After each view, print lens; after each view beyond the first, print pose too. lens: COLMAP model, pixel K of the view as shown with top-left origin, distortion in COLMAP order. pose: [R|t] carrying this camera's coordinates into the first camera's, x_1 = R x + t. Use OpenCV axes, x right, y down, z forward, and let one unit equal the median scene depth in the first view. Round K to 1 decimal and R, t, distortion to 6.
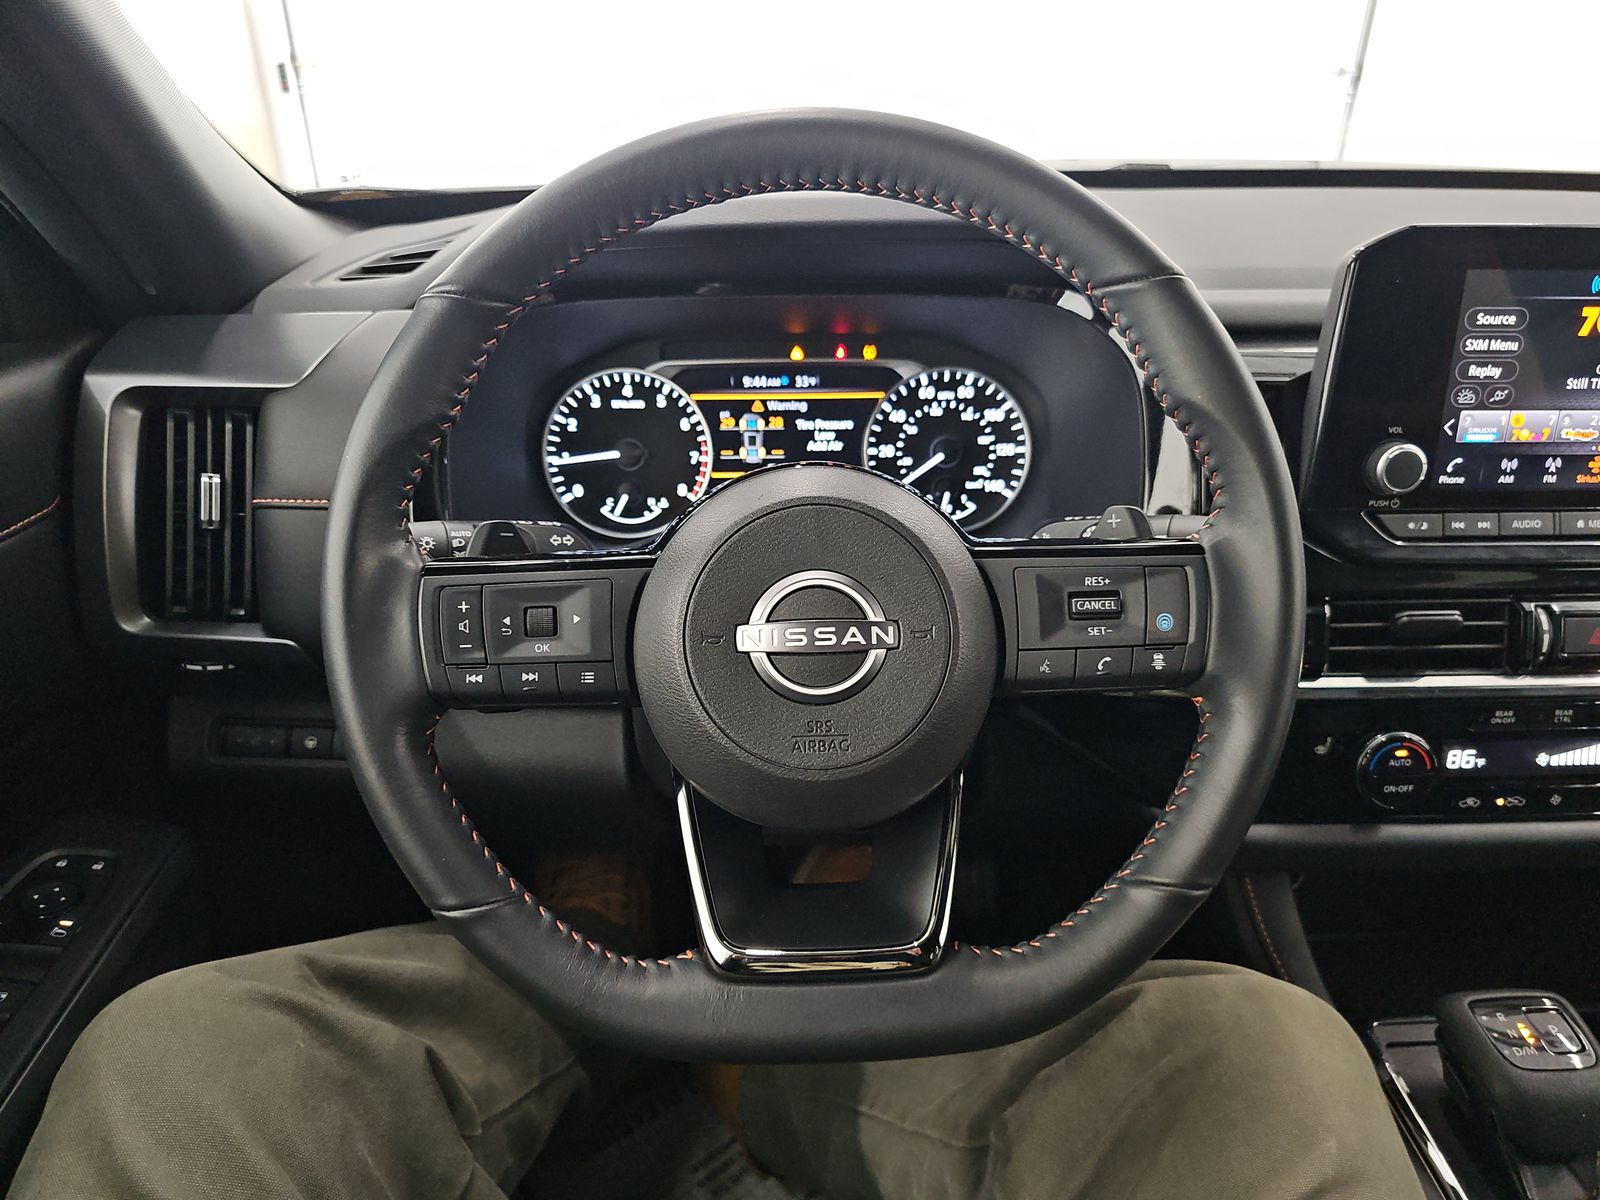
lens RADIAL K [[1060.6, 0, 795.6], [0, 1060.6, 602.8], [0, 0, 1]] dist [0.063742, -0.056526]
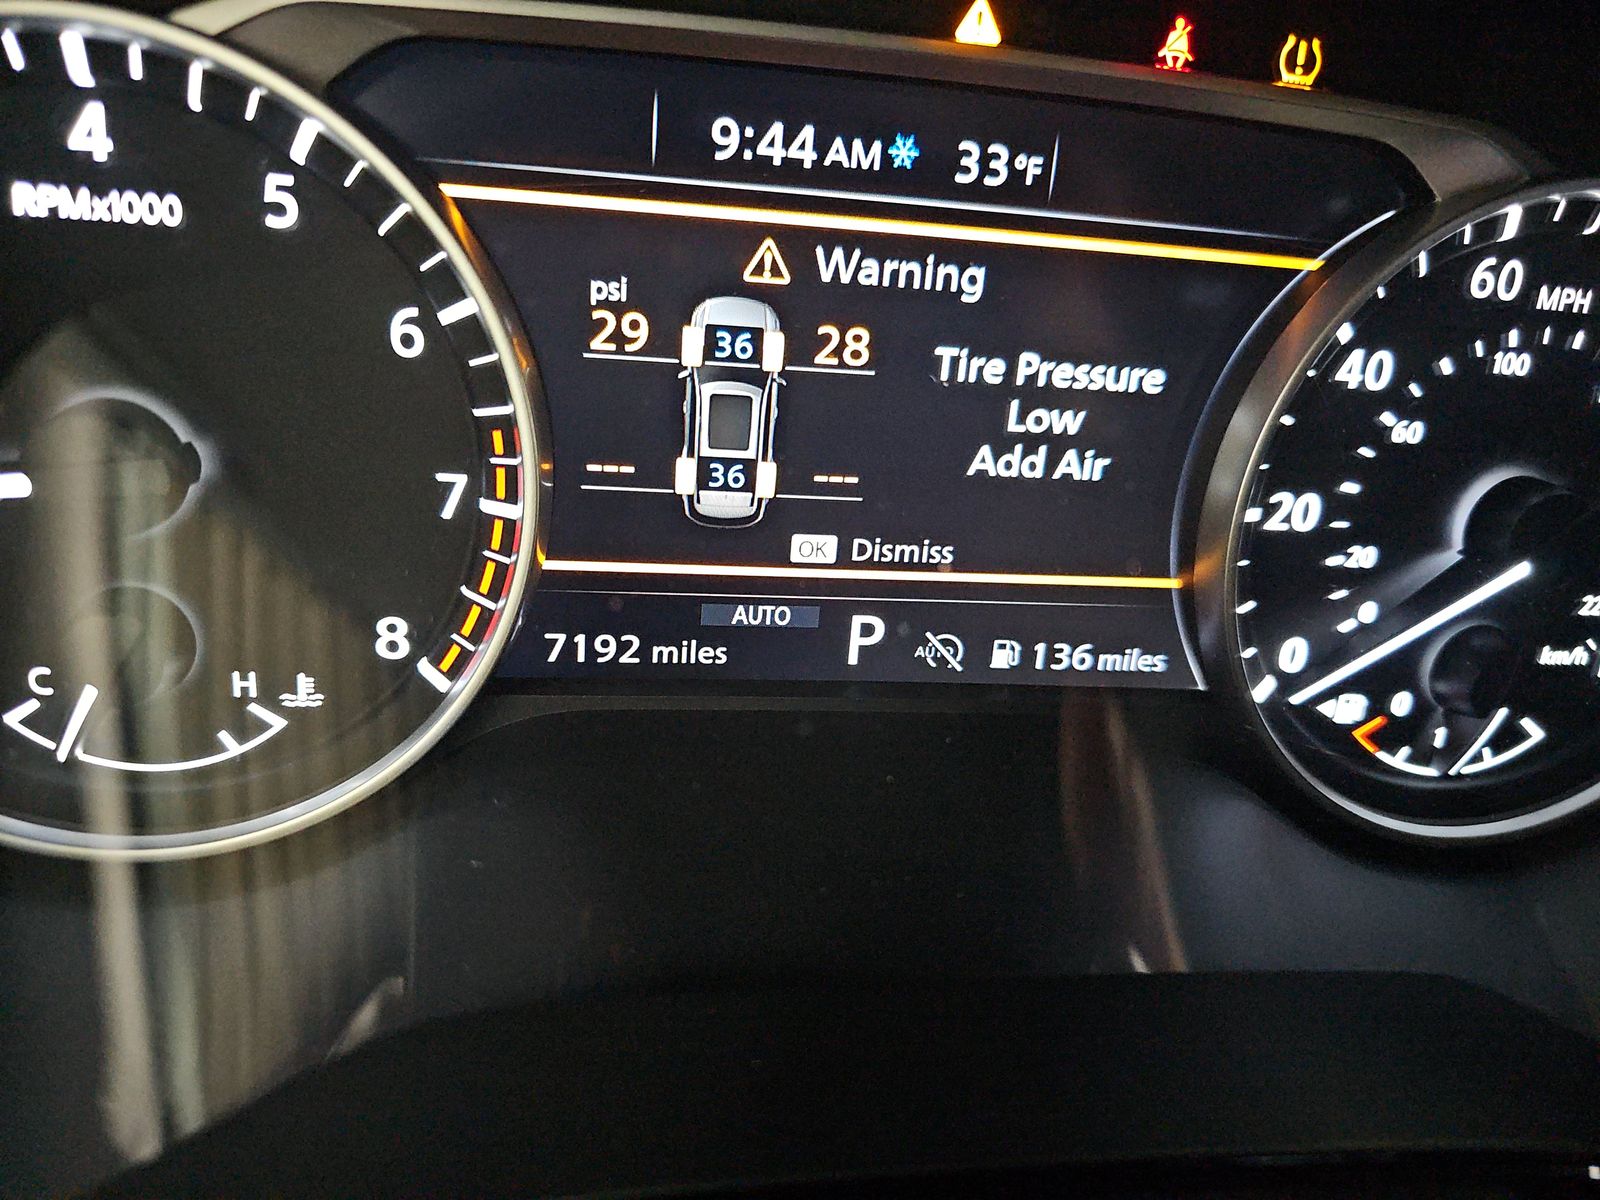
lens RADIAL K [[1113.8, 0, 786.4], [0, 1113.8, 603.4], [0, 0, 1]] dist [-0.037234, -0.000243]
pose [[0.987648, 0.045601, 0.149910, -0.063590], [-0.078103, 0.972663, 0.218692, -0.171854], [-0.135839, -0.227699, 0.964210, 0.790864]]
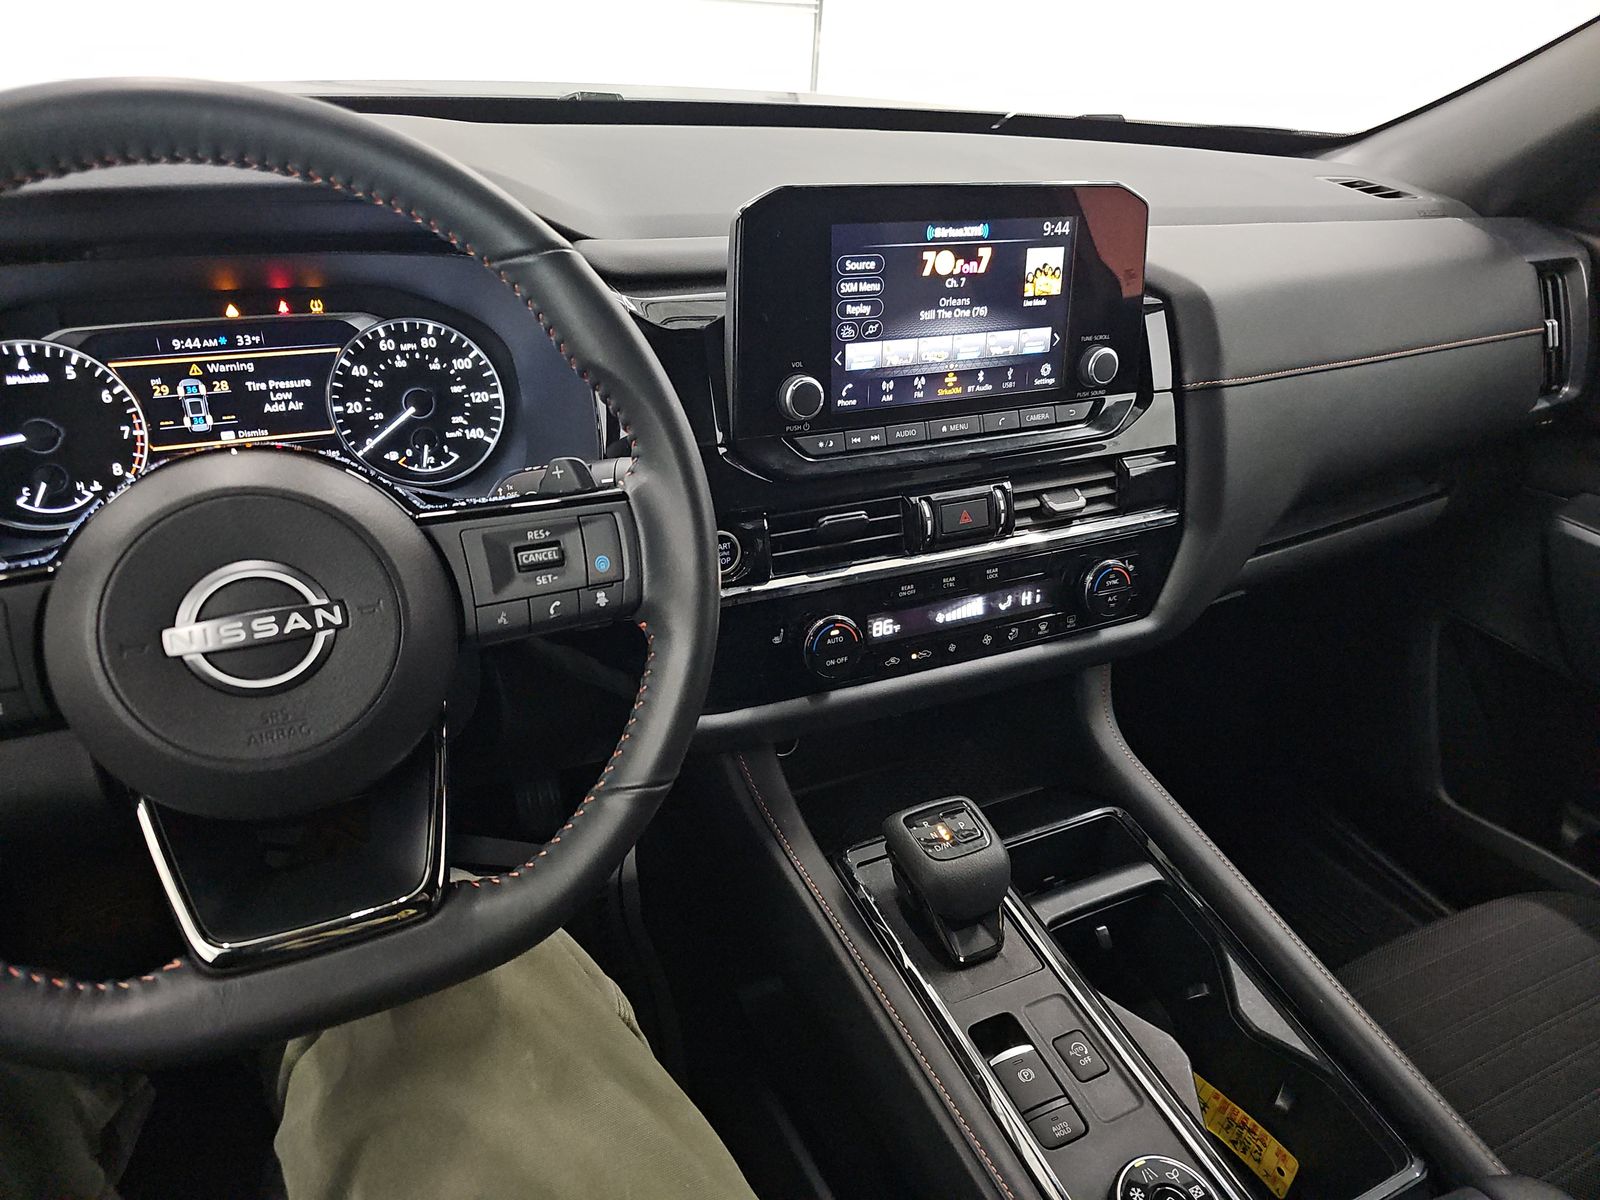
lens RADIAL K [[1060.6, 0, 796.0], [0, 1060.6, 604.4], [0, 0, 1]] dist [0.063742, -0.056526]
pose [[0.920996, -0.153460, 0.358074, 0.081041], [0.120583, 0.986302, 0.112551, -0.026703], [-0.370441, -0.060481, 0.926885, -0.076899]]
